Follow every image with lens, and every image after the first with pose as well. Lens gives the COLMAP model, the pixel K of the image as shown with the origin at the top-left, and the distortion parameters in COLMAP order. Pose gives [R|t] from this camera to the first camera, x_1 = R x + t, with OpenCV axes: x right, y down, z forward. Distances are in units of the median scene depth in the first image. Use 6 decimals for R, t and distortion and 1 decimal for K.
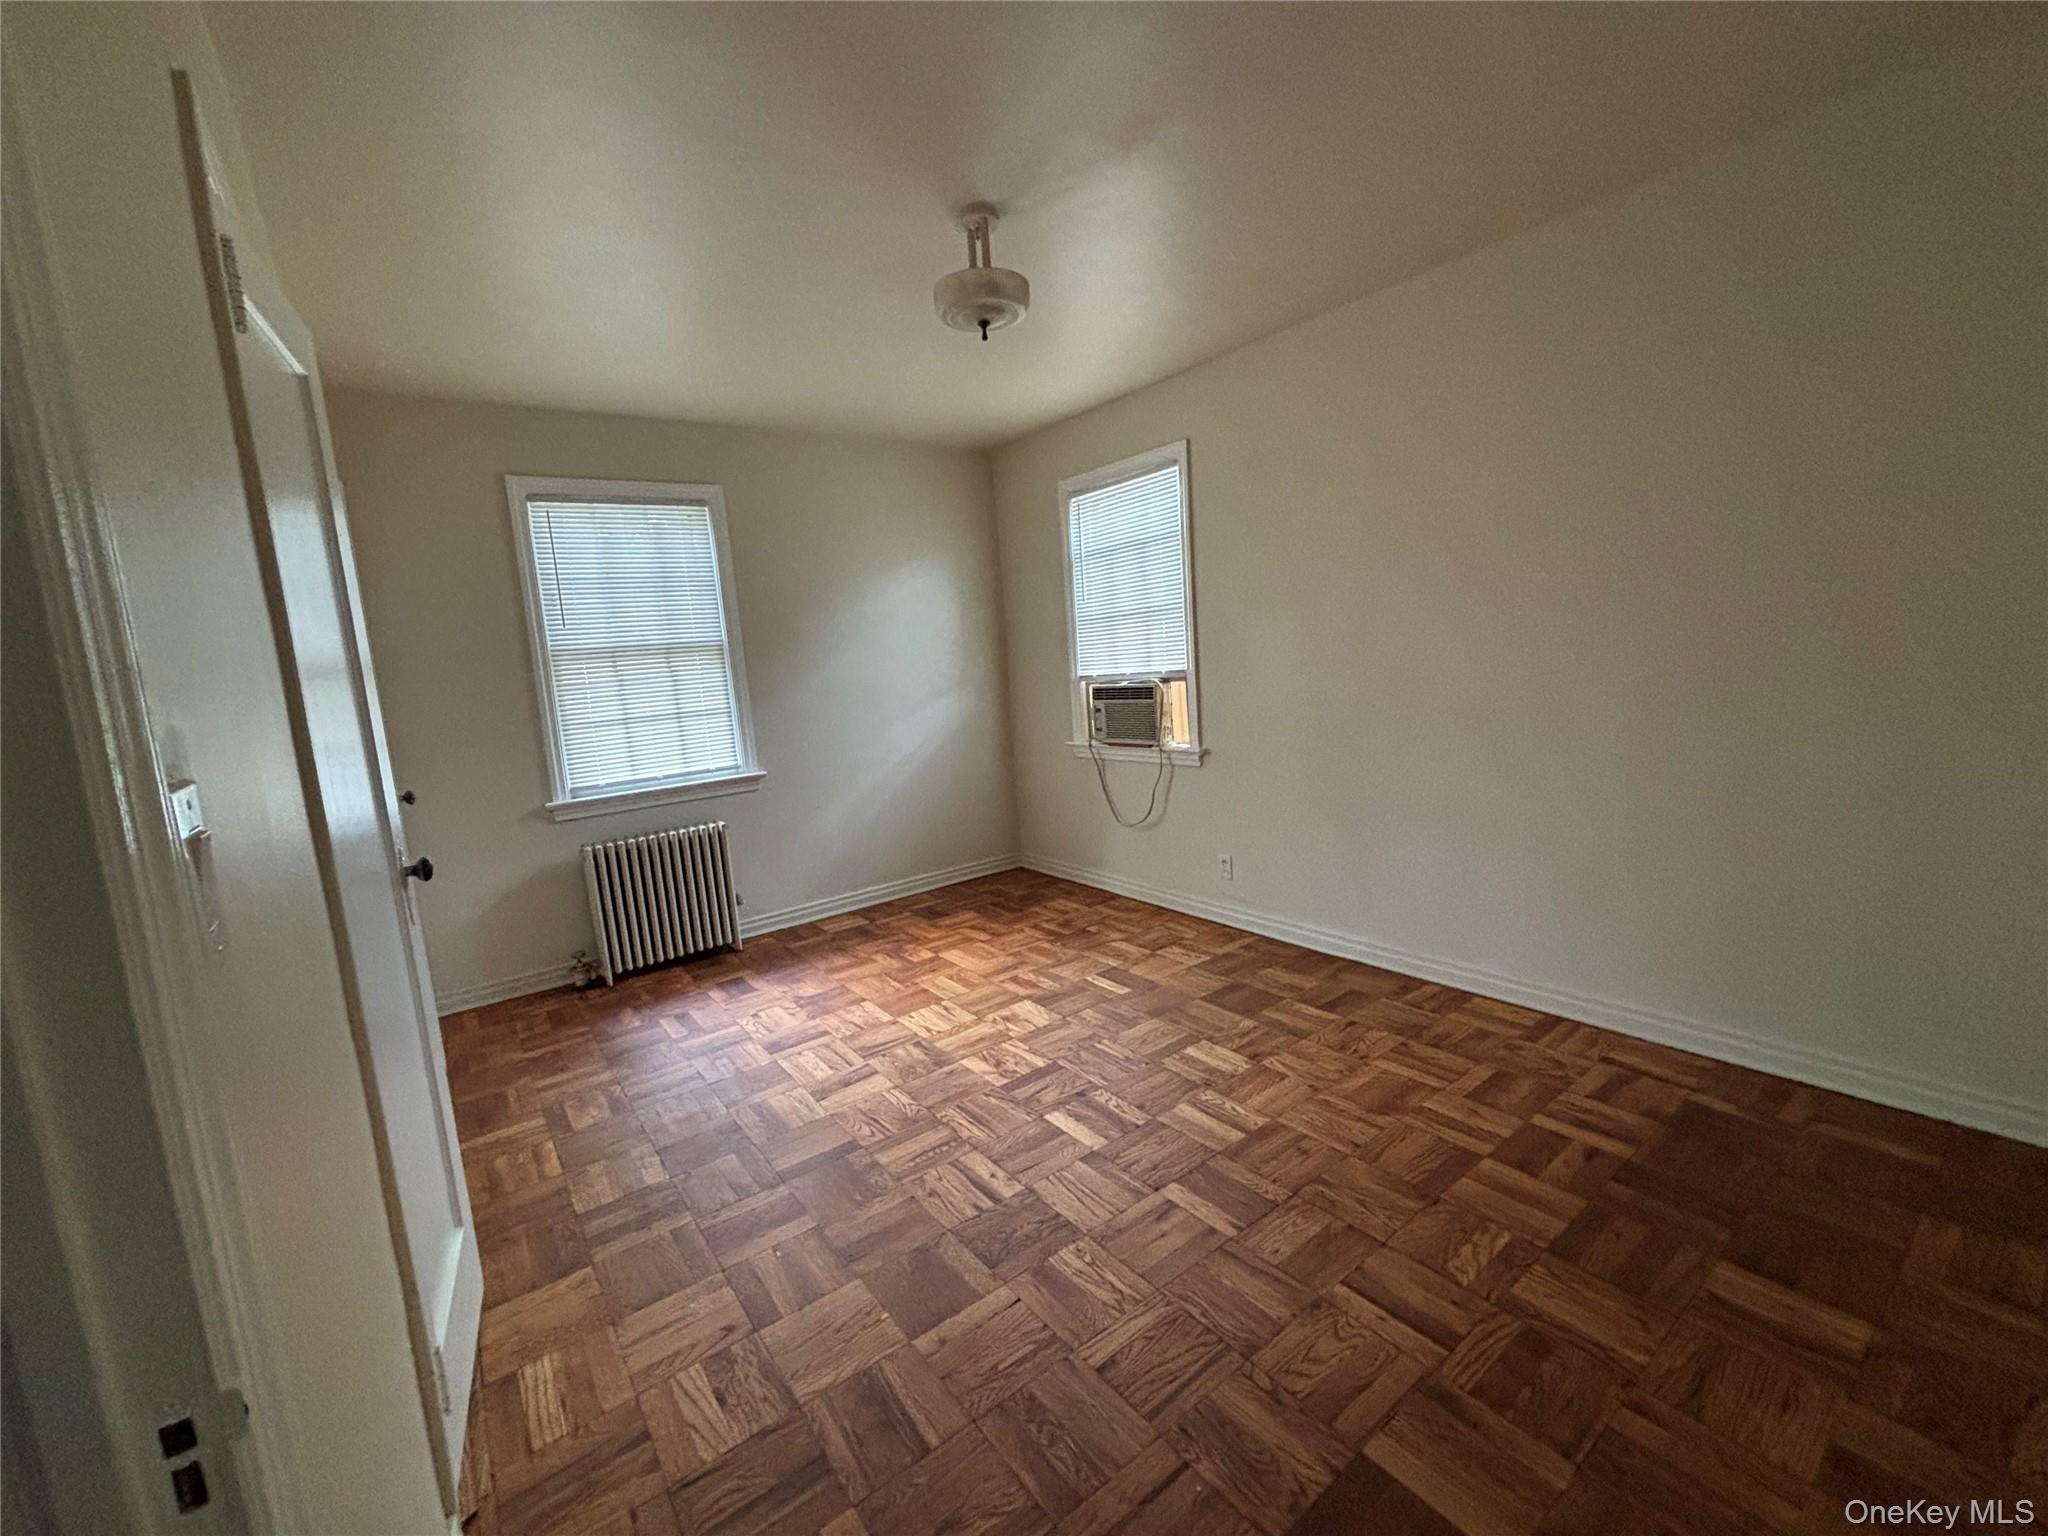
lens RADIAL K [[844.8, 0, 1025.1], [0, 844.8, 766.7], [0, 0, 1]] dist [0.011243, -0.001166]
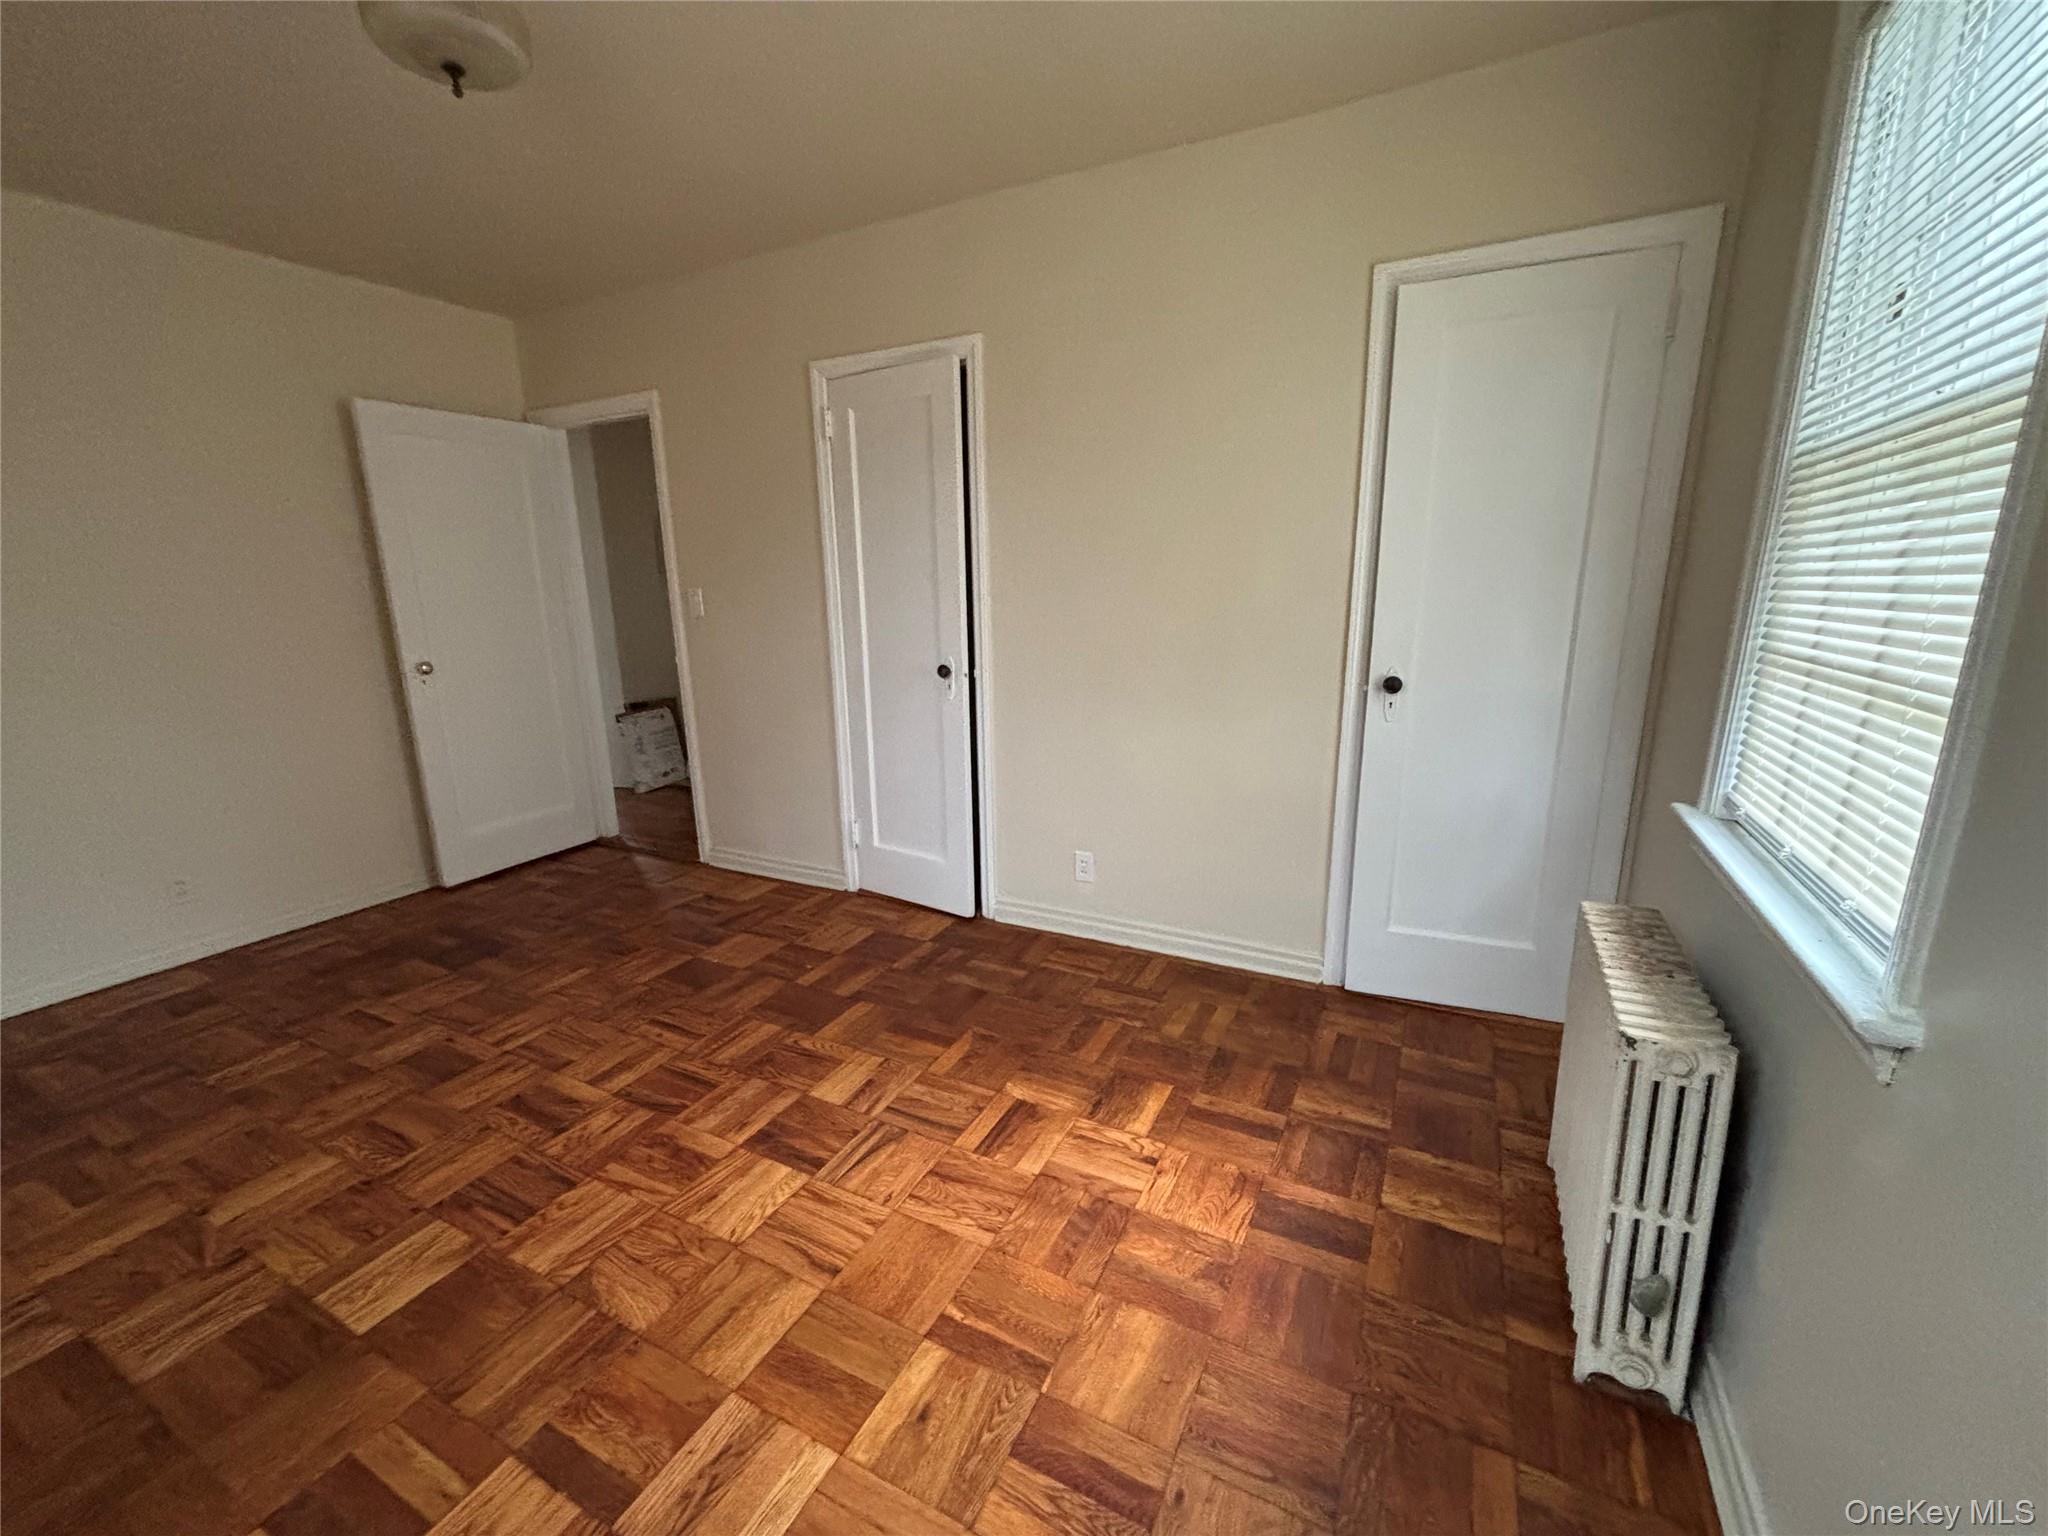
lens RADIAL K [[844.8, 0, 1019.4], [0, 844.8, 768.3], [0, 0, 1]] dist [0.011243, -0.001166]
pose [[-0.900183, 0.186888, -0.393376, -0.054165], [0.030785, 0.928293, 0.370574, -0.159130], [0.434423, 0.321474, -0.841386, 1.235292]]
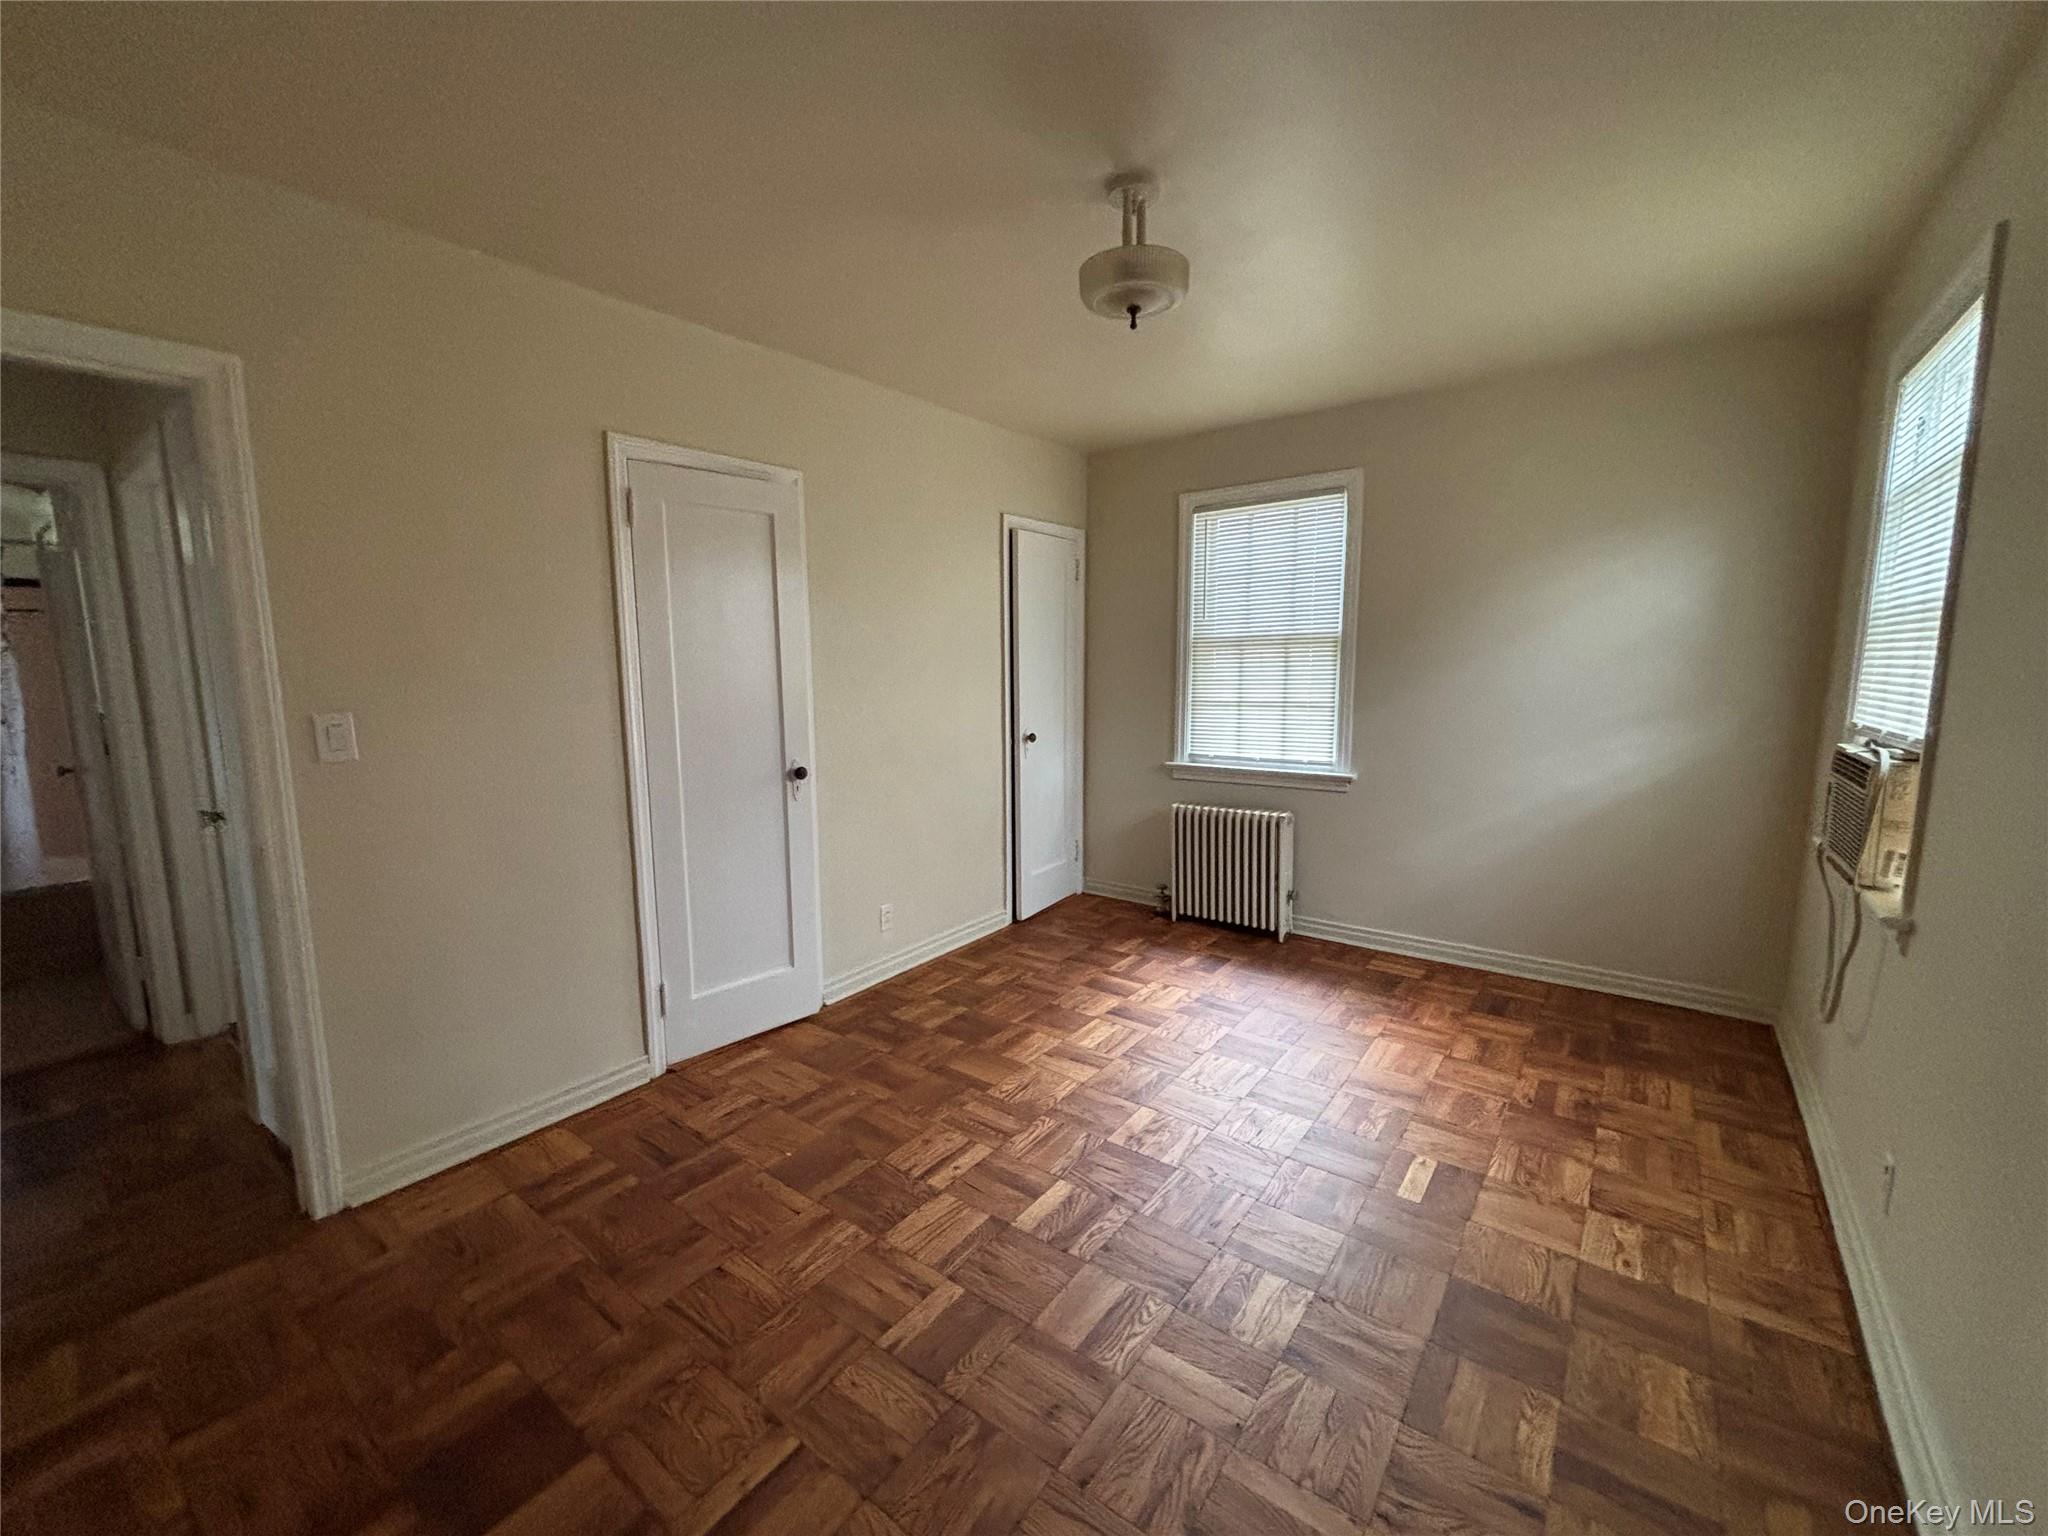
lens RADIAL K [[844.8, 0, 1017.9], [0, 844.8, 770.7], [0, 0, 1]] dist [0.011243, -0.001166]
pose [[0.282269, 0.204087, -0.937375, 0.533421], [-0.141418, 0.975287, 0.169756, -0.122071], [0.948854, 0.084645, 0.304155, 0.420571]]
